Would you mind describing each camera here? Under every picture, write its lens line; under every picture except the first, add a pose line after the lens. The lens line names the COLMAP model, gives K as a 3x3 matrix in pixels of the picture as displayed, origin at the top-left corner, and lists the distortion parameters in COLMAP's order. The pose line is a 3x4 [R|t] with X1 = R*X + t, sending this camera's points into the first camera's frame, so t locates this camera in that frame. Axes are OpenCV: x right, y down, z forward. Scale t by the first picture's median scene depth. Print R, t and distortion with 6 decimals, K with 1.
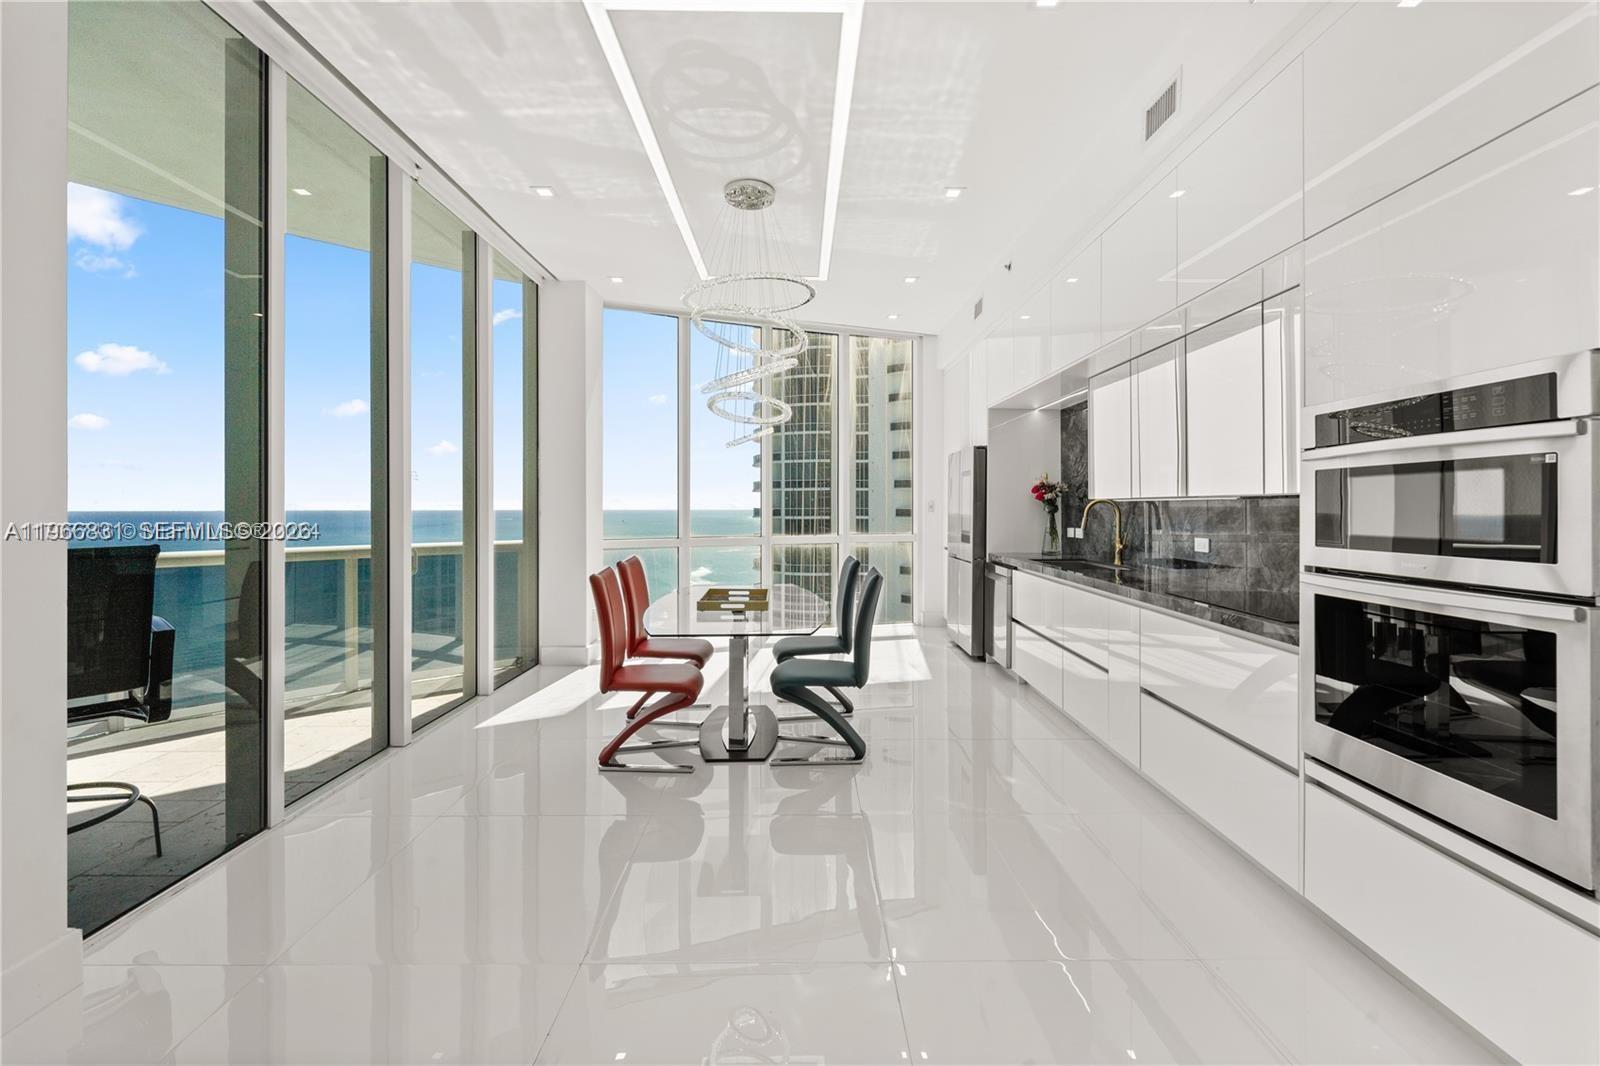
lens RADIAL K [[648.1, 0, 802.3], [0, 648.1, 523.8], [0, 0, 1]] dist [-0.000934, -0.000586]
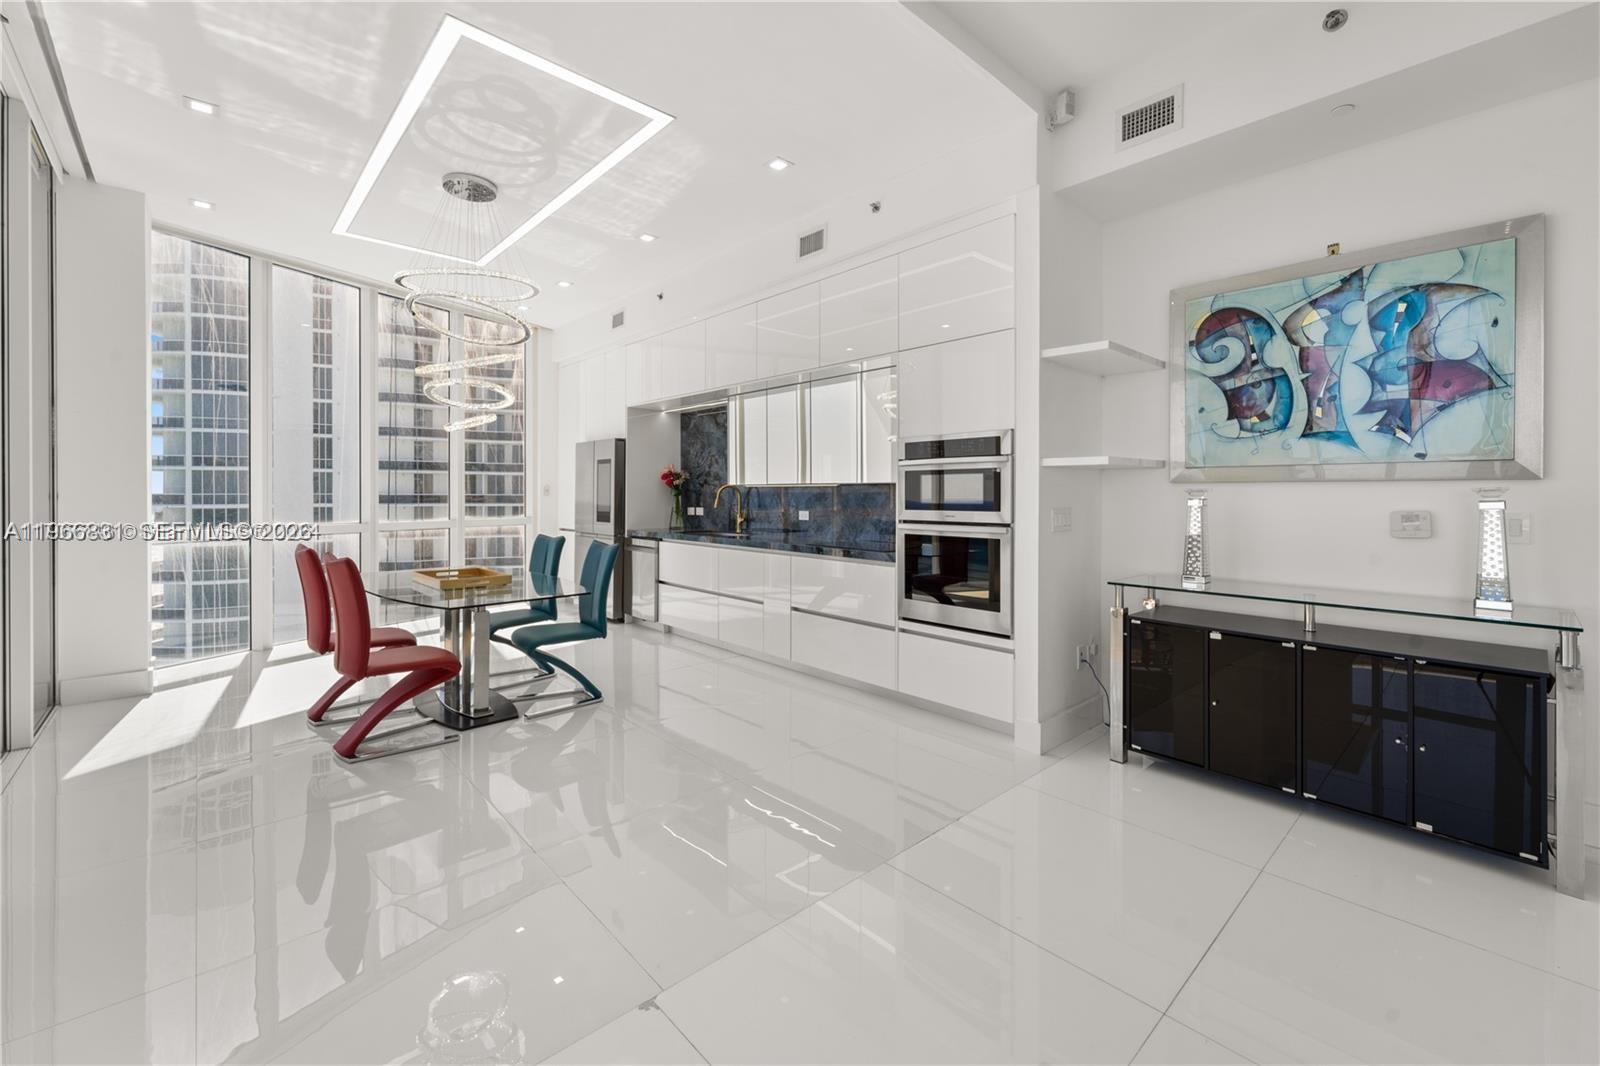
lens RADIAL K [[648.1, 0, 802.3], [0, 648.1, 523.8], [0, 0, 1]] dist [-0.000934, -0.000586]
pose [[0.742805, -0.028563, 0.668898, -0.422810], [0.014306, 0.999539, 0.026794, 0.011491], [-0.669355, -0.010333, 0.742871, -0.143110]]
